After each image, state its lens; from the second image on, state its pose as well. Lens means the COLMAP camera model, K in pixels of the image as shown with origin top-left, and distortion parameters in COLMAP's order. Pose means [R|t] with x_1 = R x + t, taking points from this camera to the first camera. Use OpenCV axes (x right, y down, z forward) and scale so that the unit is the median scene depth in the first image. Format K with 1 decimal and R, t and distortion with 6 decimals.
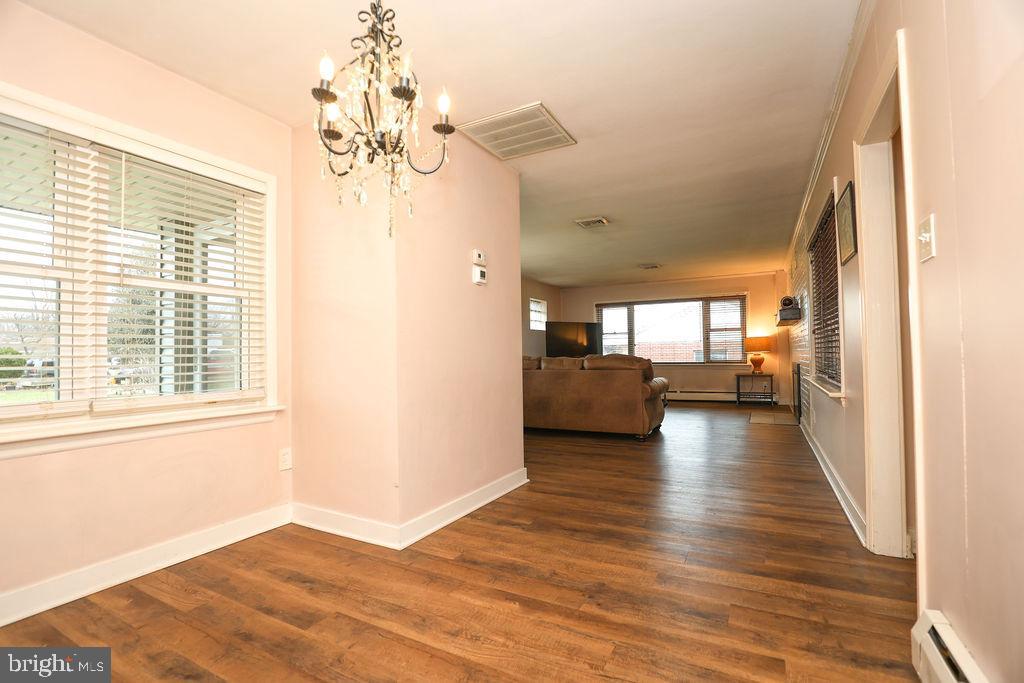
lens RADIAL K [[467.2, 0, 514.0], [0, 467.2, 343.1], [0, 0, 1]] dist [-0.039956, 0.007435]
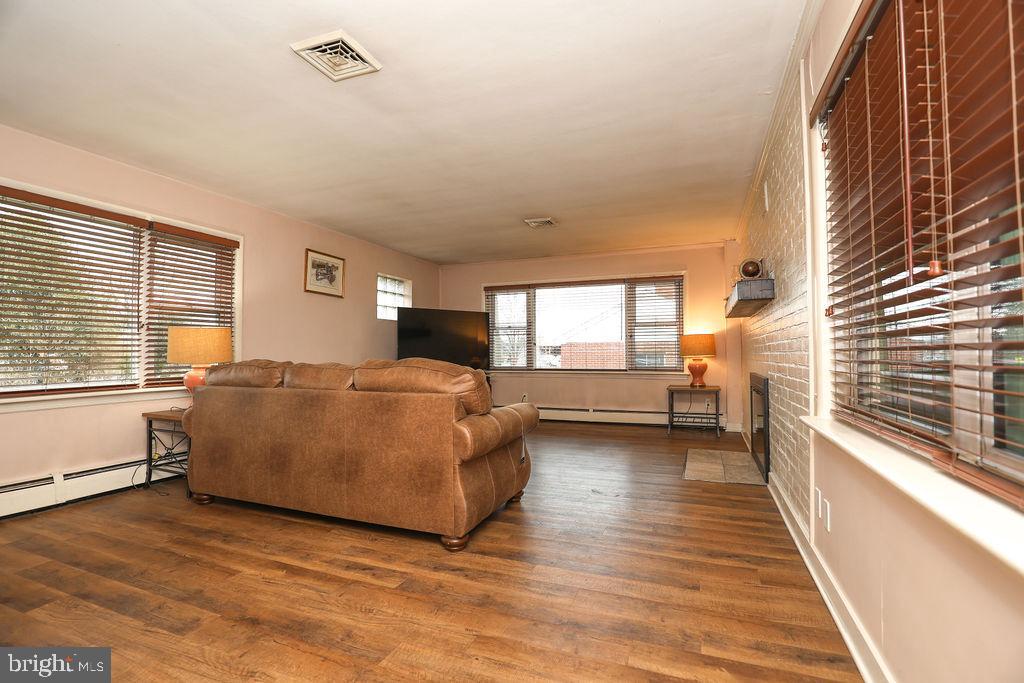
lens RADIAL K [[465.5, 0, 512.0], [0, 465.5, 341.5], [0, 0, 1]] dist [-0.043368, 0.009025]
pose [[0.994570, 0.014307, 0.103080, 0.165167], [-0.013968, 0.999894, -0.004007, 0.003902], [-0.103127, 0.002546, 0.994665, 0.316399]]
